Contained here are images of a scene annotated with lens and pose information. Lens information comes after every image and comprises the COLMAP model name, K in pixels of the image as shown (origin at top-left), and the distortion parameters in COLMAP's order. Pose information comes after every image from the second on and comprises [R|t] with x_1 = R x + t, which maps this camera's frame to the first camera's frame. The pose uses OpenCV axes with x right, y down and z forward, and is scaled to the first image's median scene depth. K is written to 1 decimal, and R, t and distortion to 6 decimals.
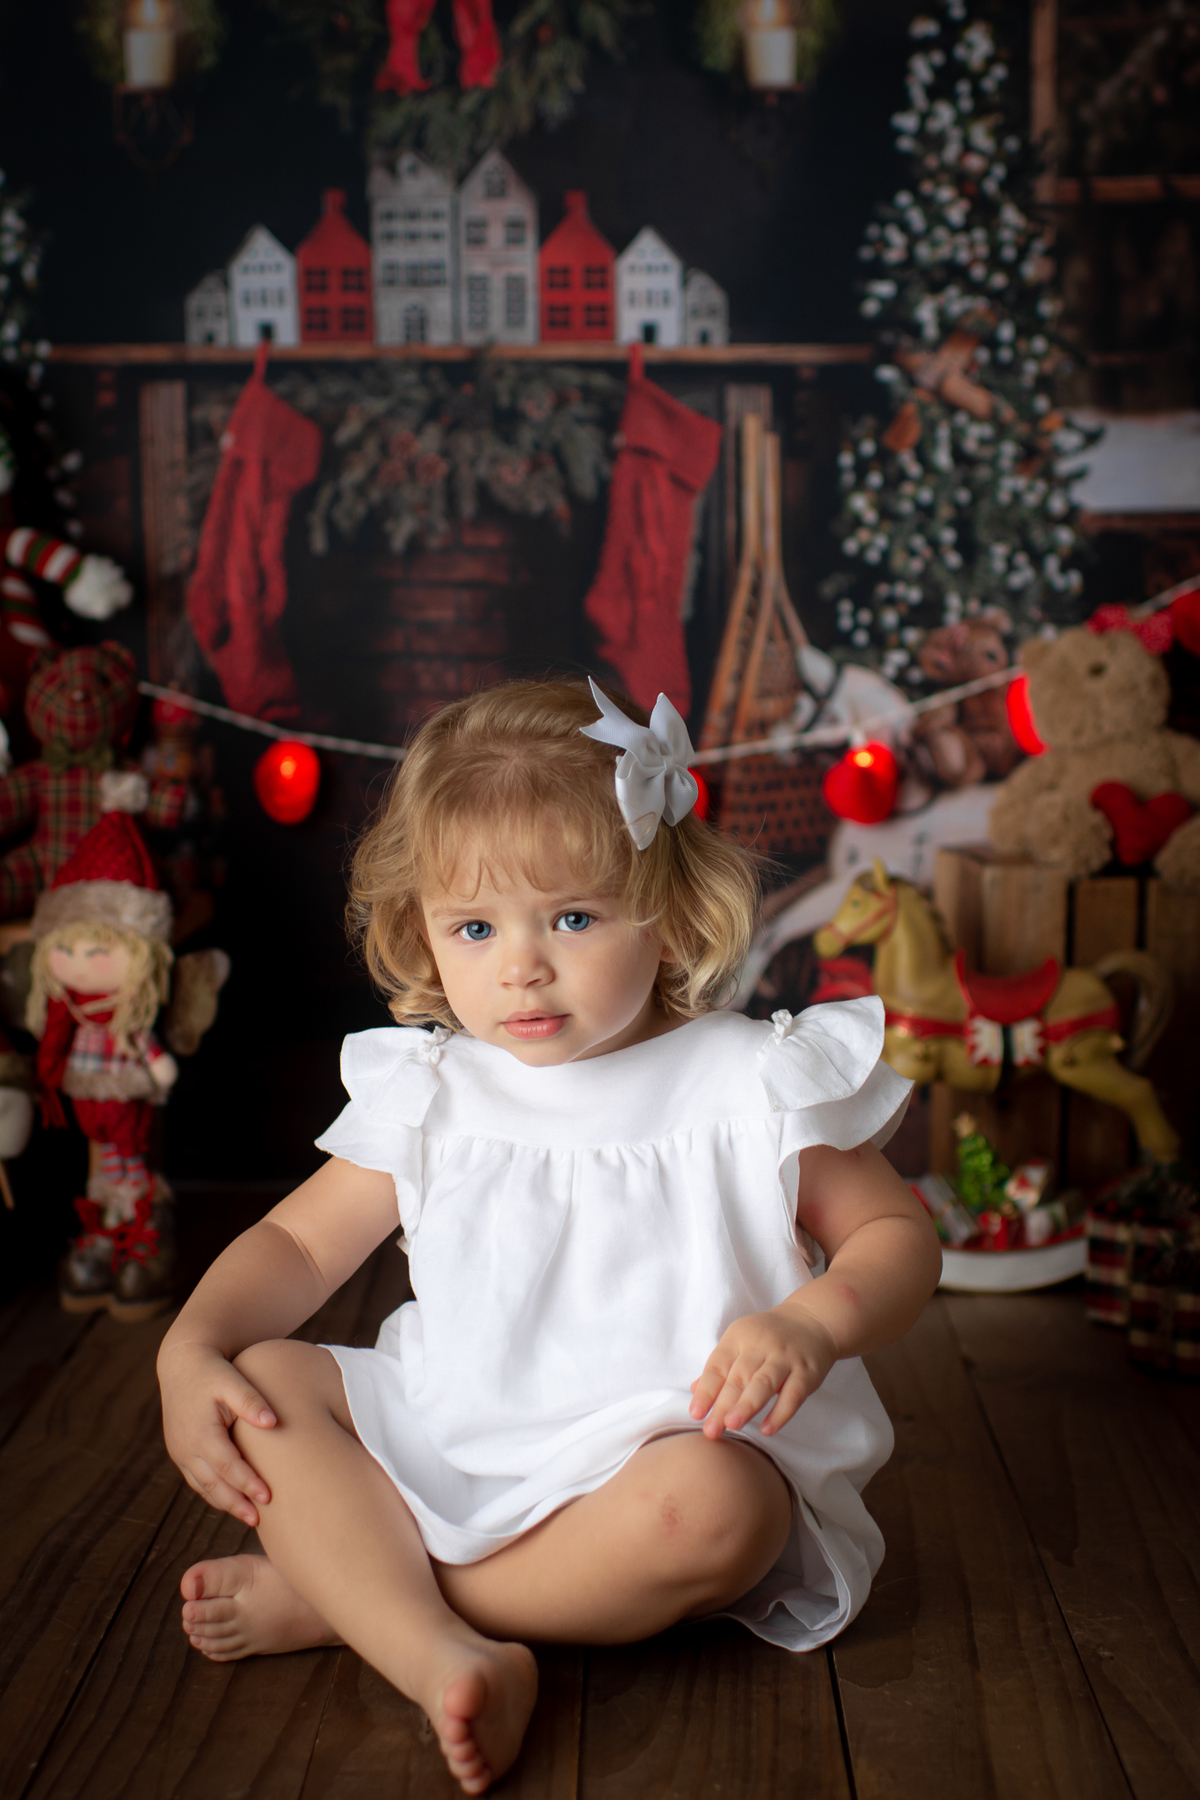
lens RADIAL K [[2764.6, 0, 597.5], [0, 2764.6, 882.6], [0, 0, 1]] dist [-0.021923, 0.102153]
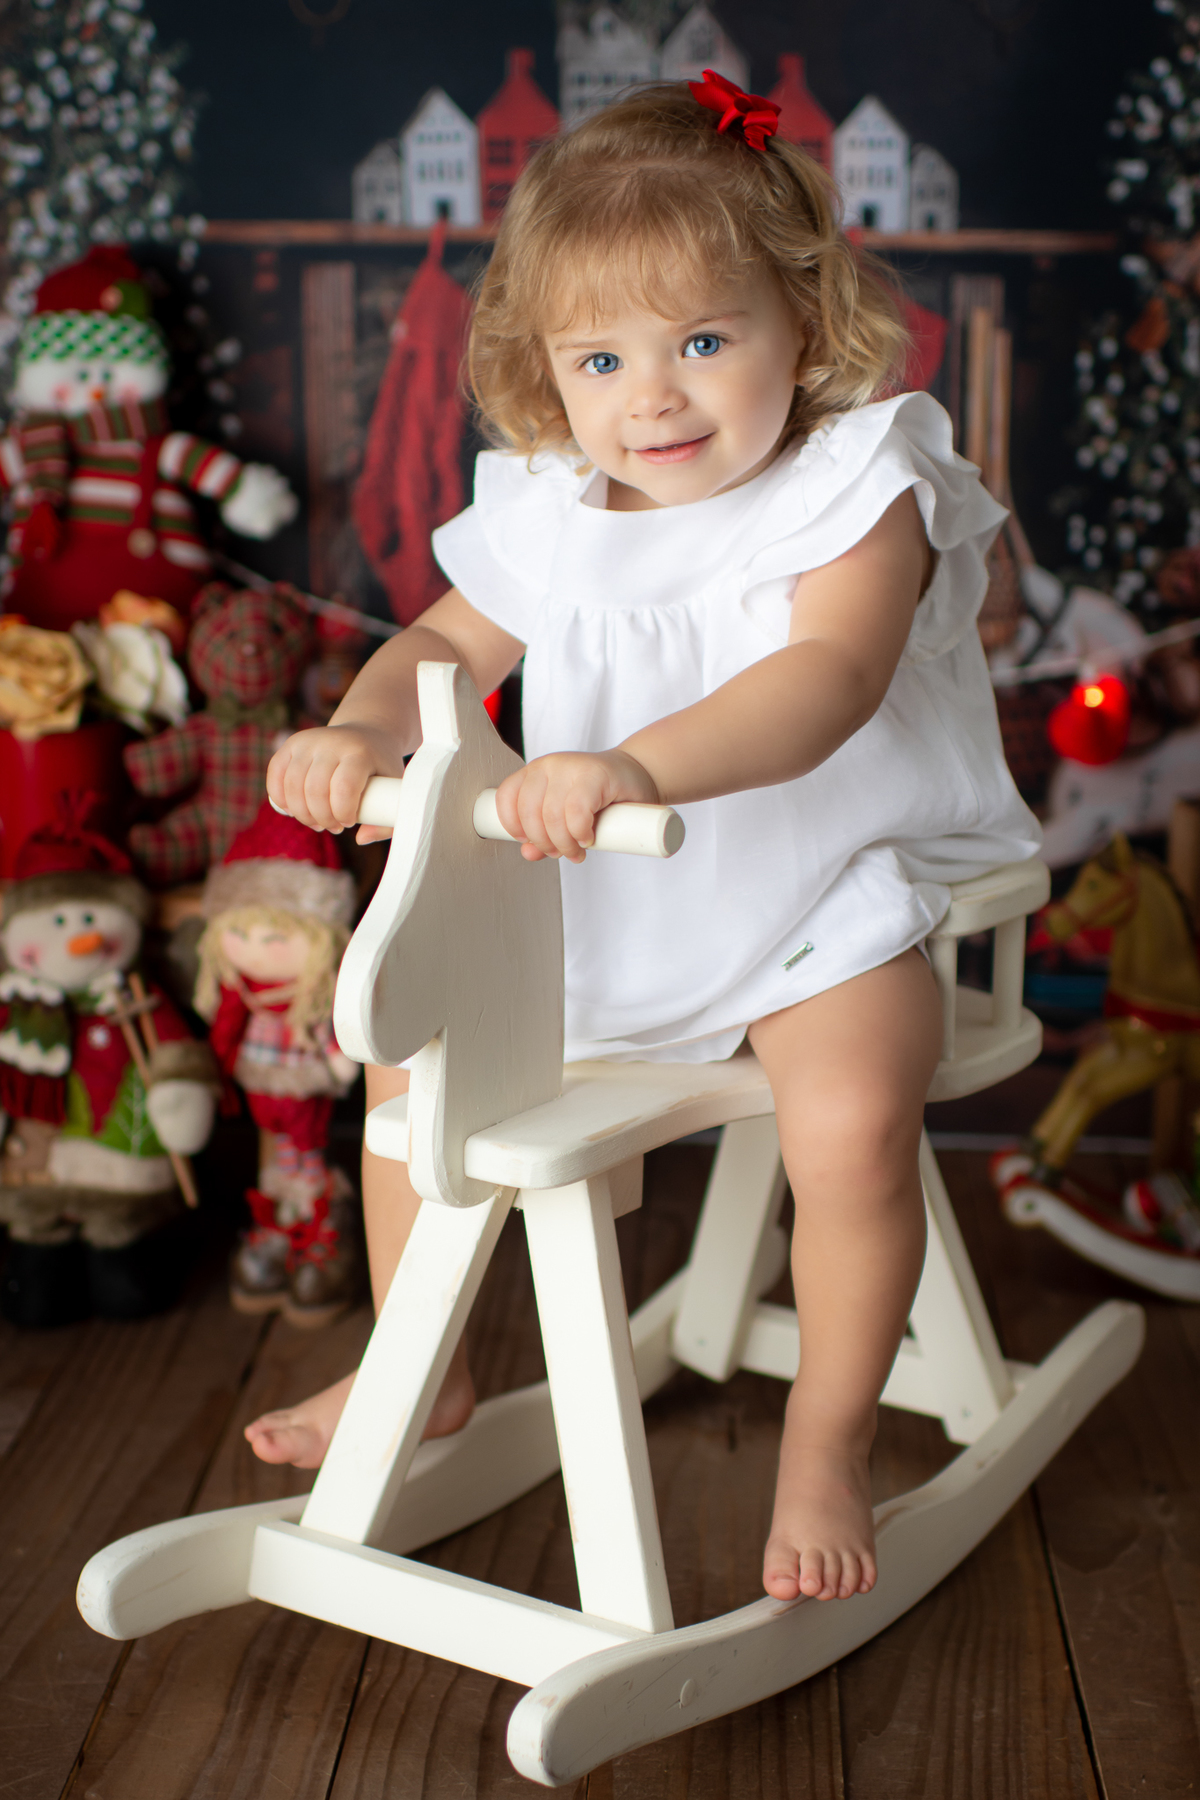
lens RADIAL K [[2824.1, 0, 599.8], [0, 2824.1, 890.6], [0, 0, 1]] dist [-0.019139, 0.048051]
pose [[0.999526, 0.016256, -0.026129, -0.041377], [-0.013079, 0.992990, 0.117476, -0.087931], [0.027856, -0.117079, 0.992732, 0.061475]]
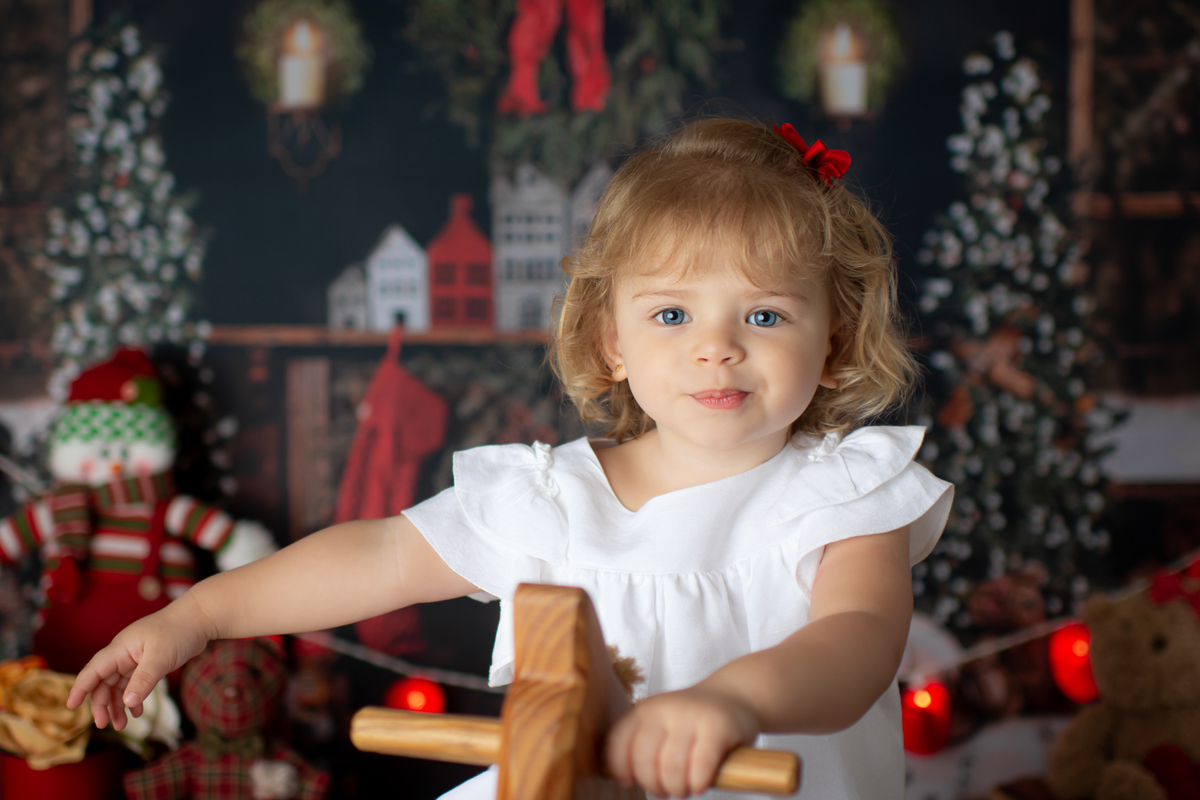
lens RADIAL K [[1798.3, 0, 593.0], [0, 1798.3, 399.0], [0, 0, 1]] dist [-0.025615, 0.058834]
pose [[0.999779, 0.008593, 0.019178, -0.054342], [-0.007710, 0.998928, -0.045649, -0.133197], [-0.019549, 0.045491, 0.998773, 0.258981]]
